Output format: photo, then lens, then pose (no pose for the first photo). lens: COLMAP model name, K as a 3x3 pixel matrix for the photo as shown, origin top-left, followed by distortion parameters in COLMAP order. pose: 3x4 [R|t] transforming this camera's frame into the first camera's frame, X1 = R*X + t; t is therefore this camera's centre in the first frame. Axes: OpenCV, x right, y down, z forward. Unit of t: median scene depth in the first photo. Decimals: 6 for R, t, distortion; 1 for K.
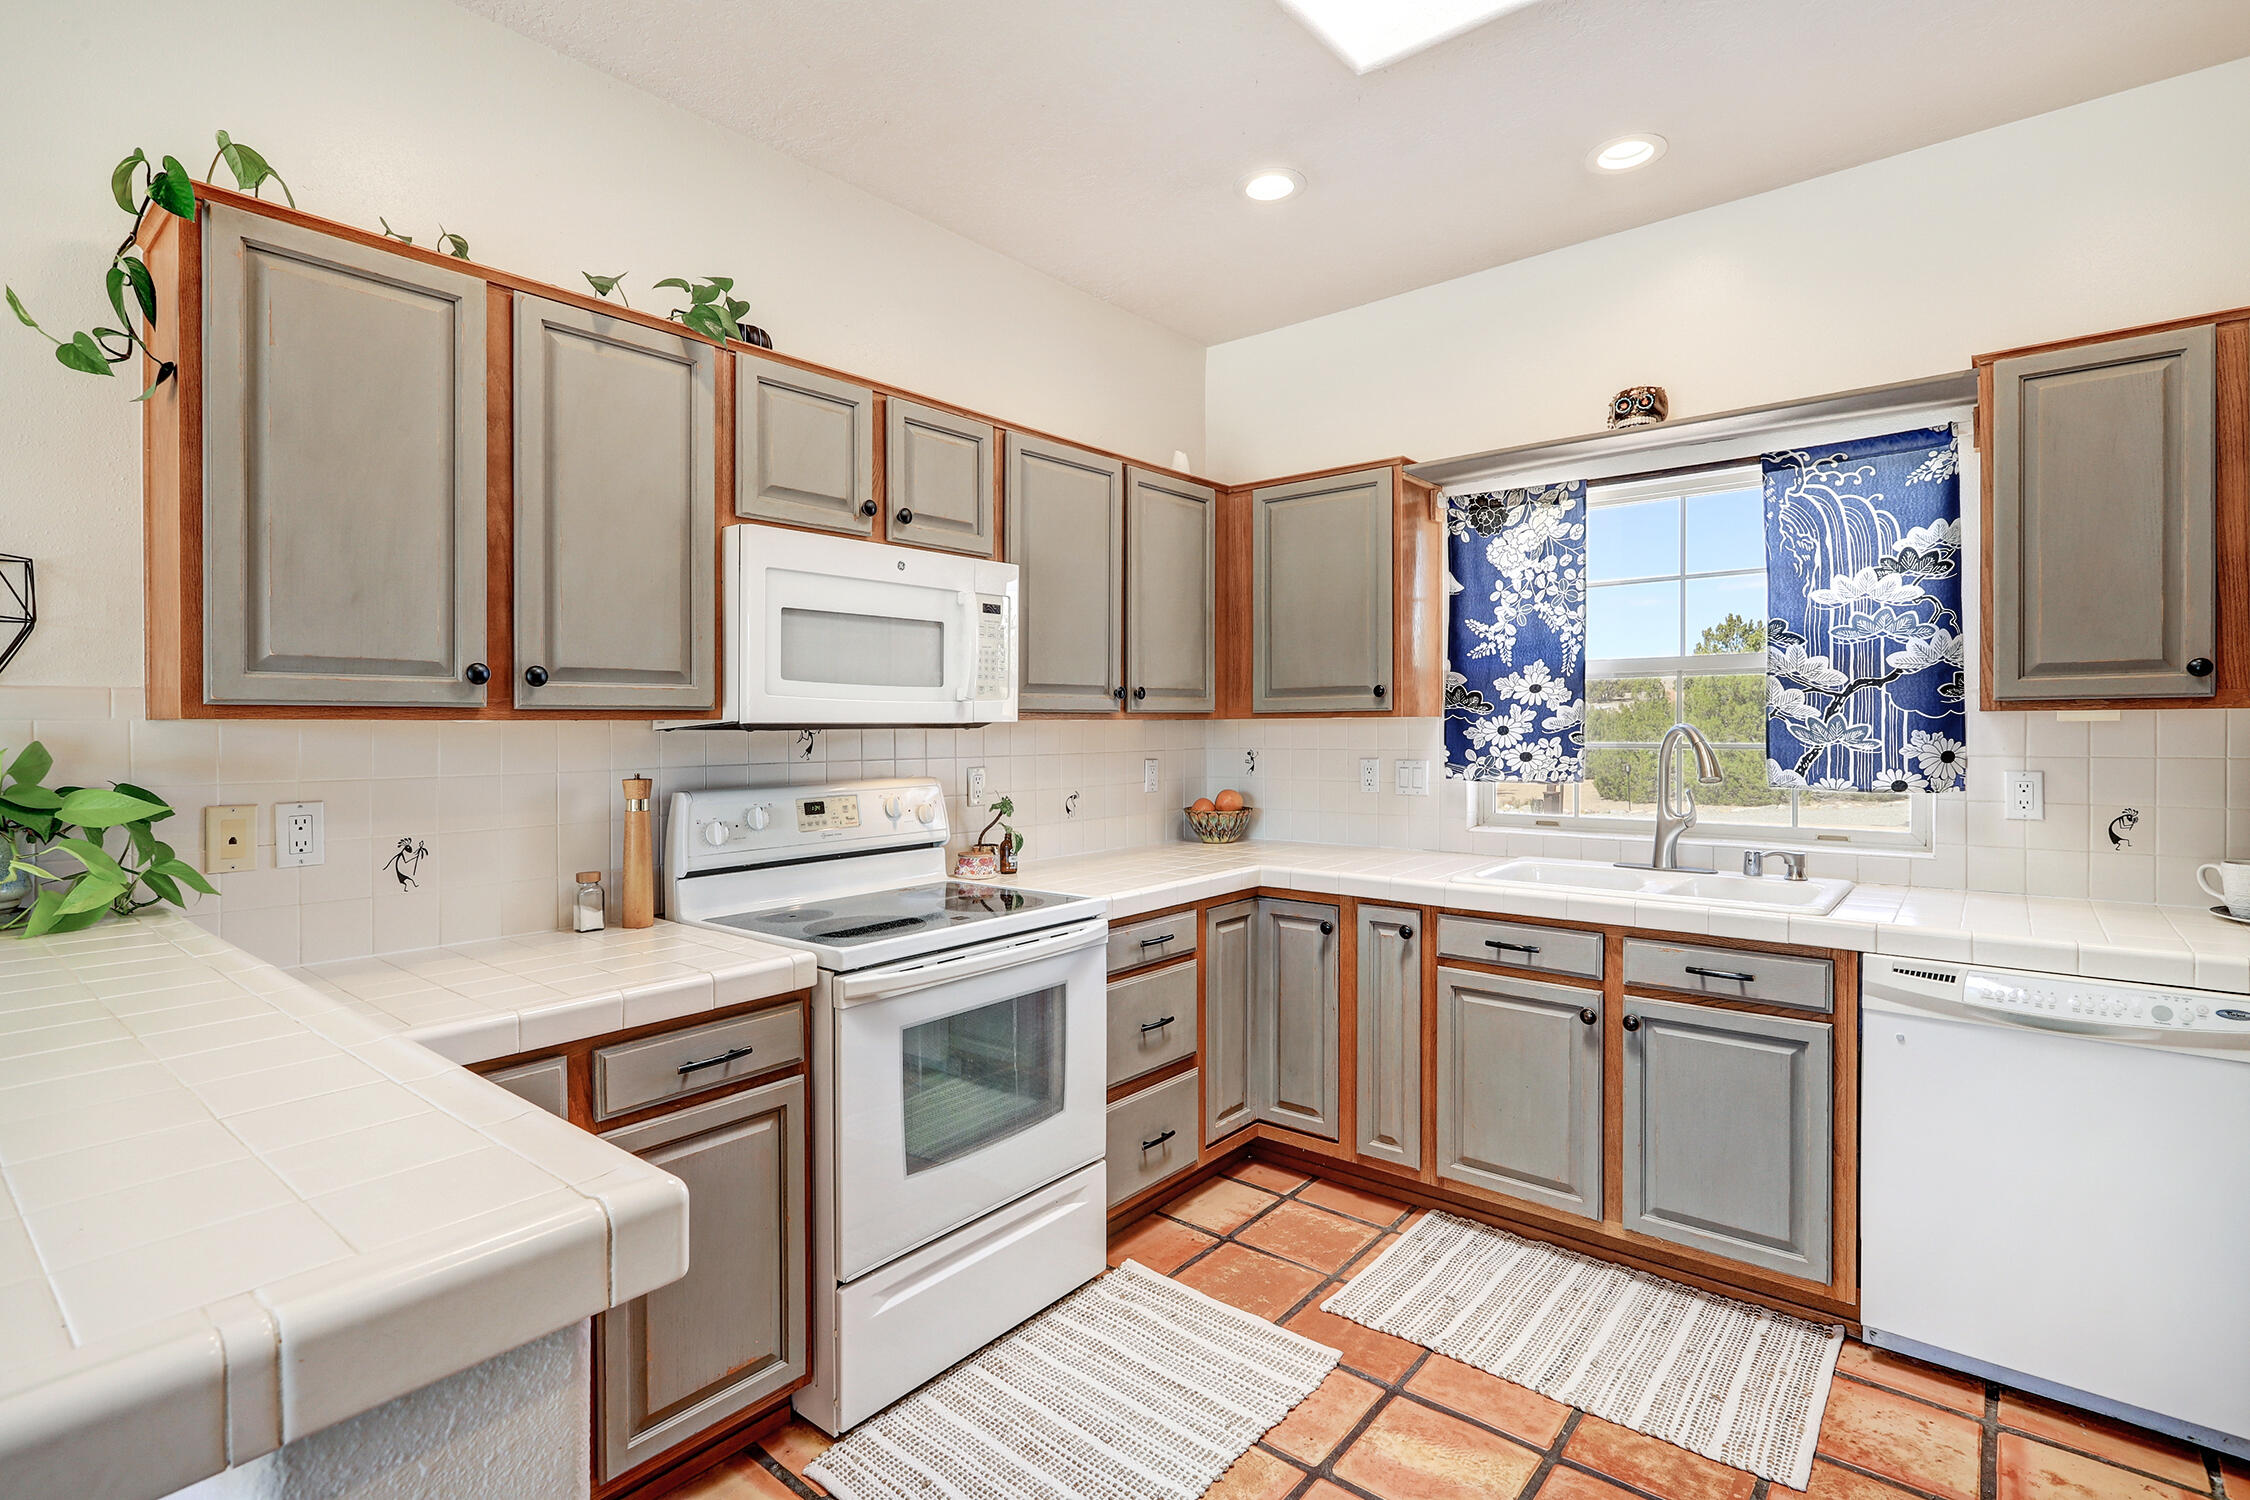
lens RADIAL K [[1064.6, 0, 1122.7], [0, 1064.6, 729.8], [0, 0, 1]] dist [-0.003544, 0.002774]
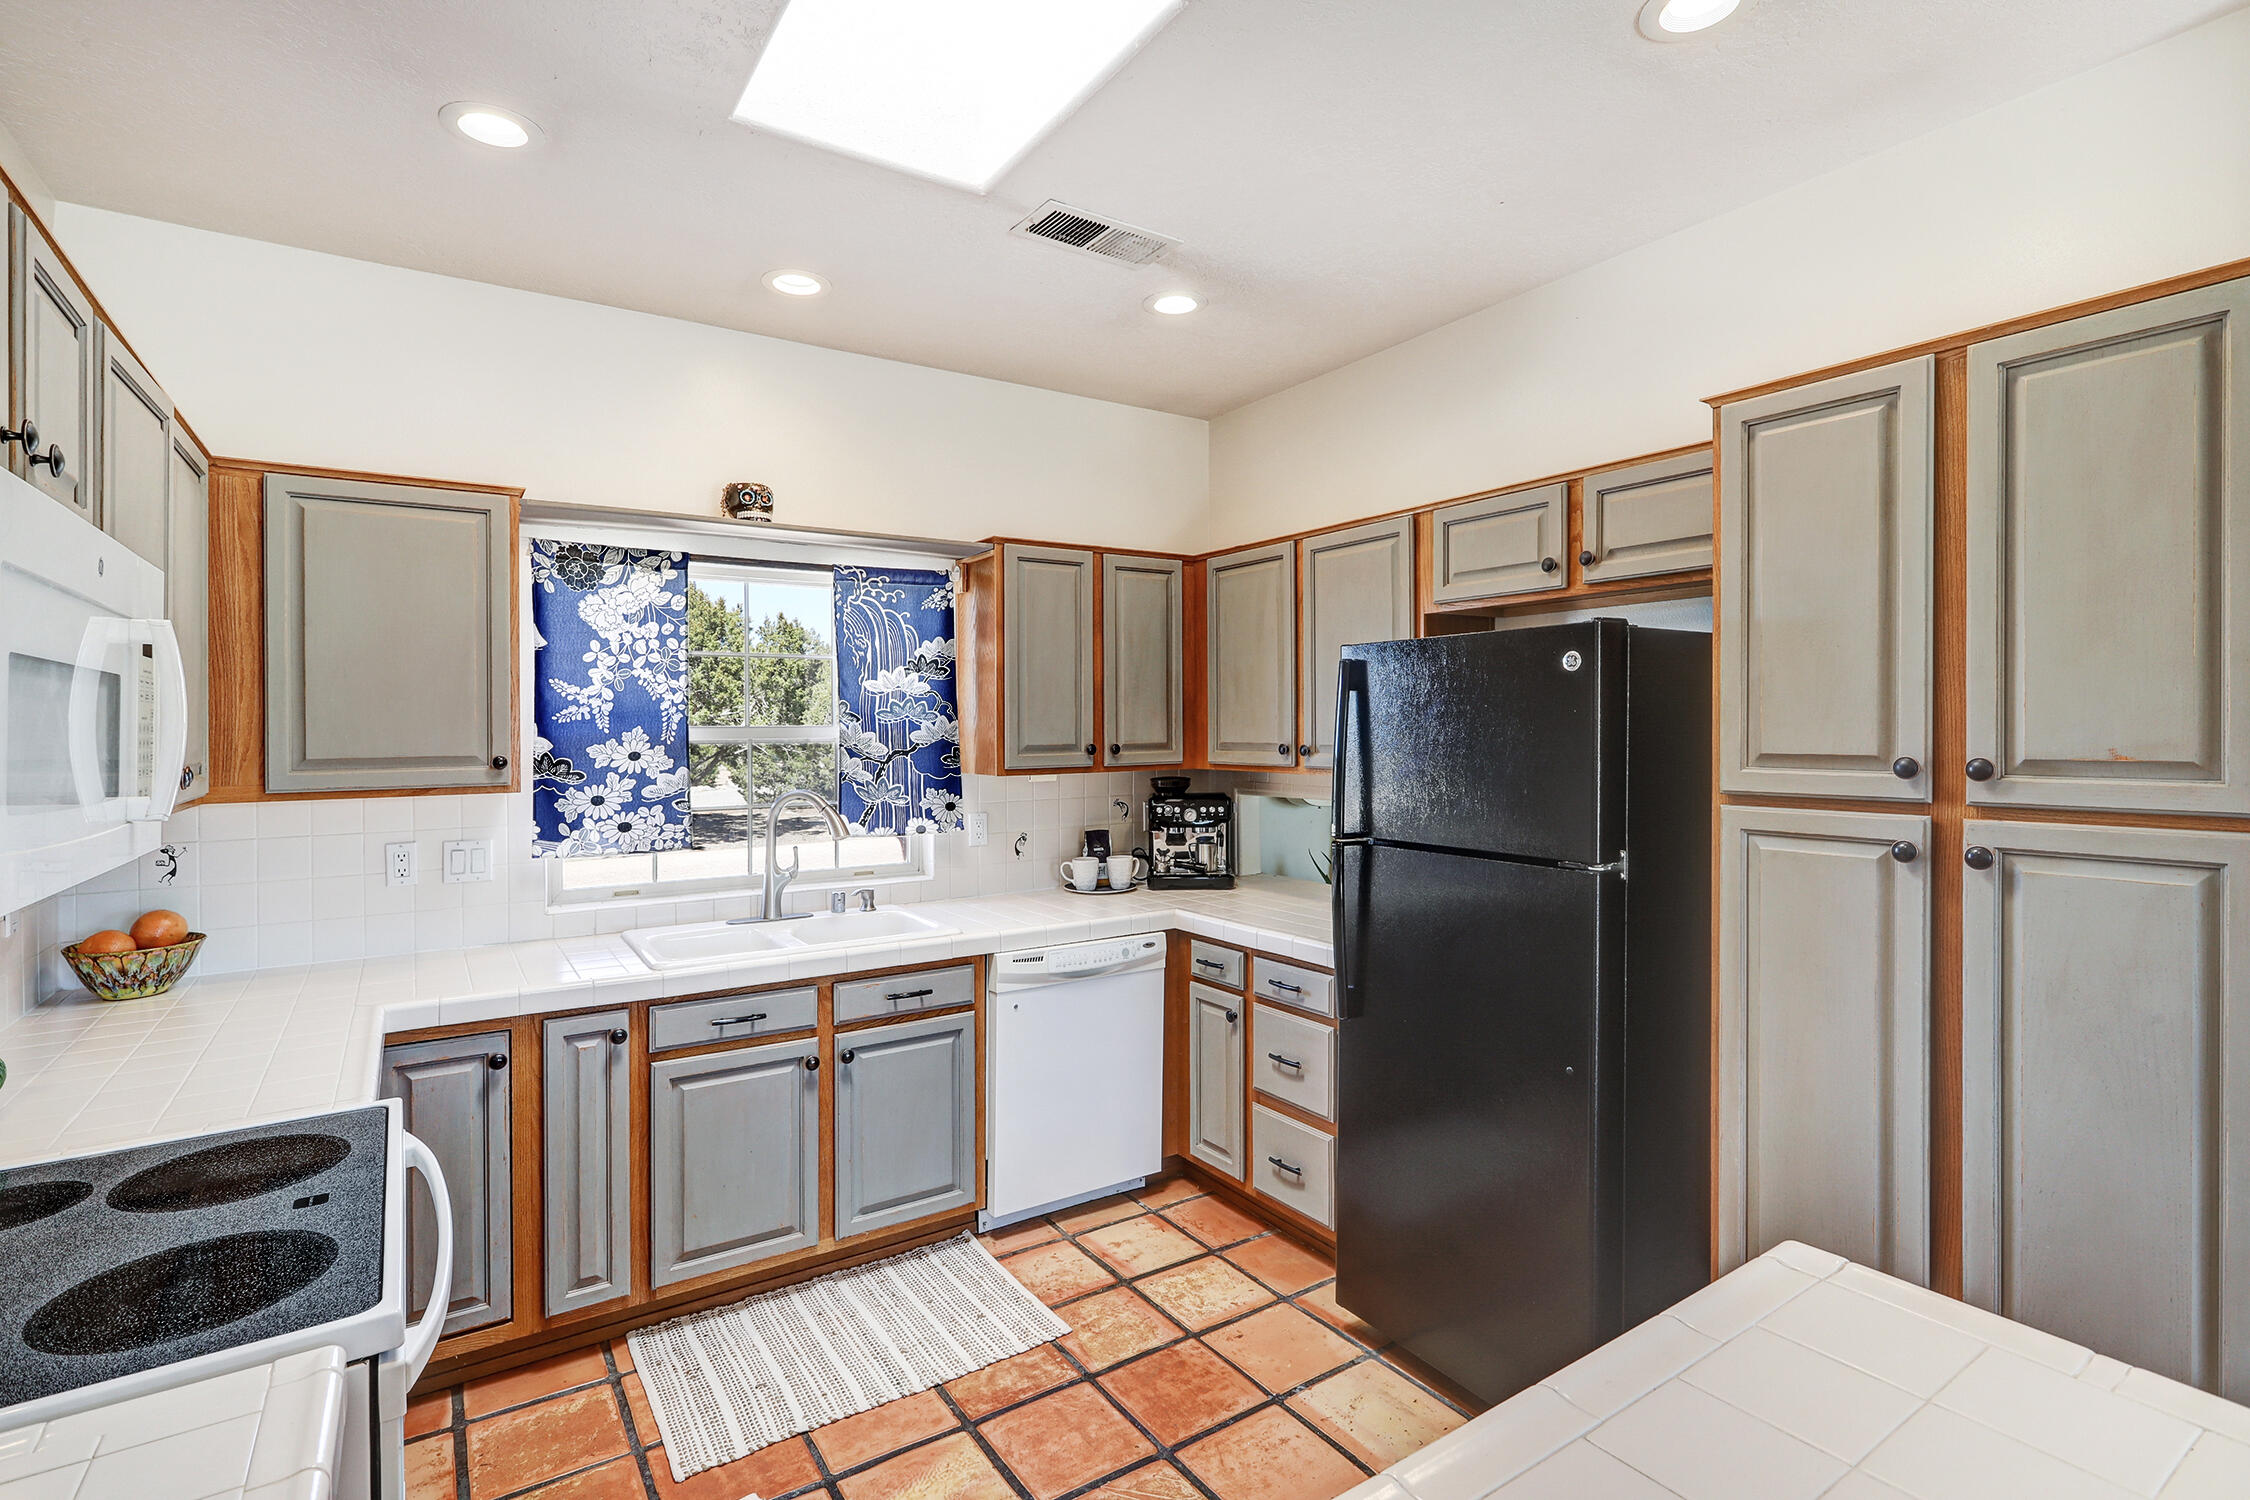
lens RADIAL K [[1064.6, 0, 1119.3], [0, 1064.6, 739.5], [0, 0, 1]] dist [-0.003544, 0.002774]
pose [[0.294667, -0.004586, 0.955589, -0.487172], [0.011218, 0.999936, 0.001339, -0.059603], [-0.955534, 0.010325, 0.294700, 0.344381]]
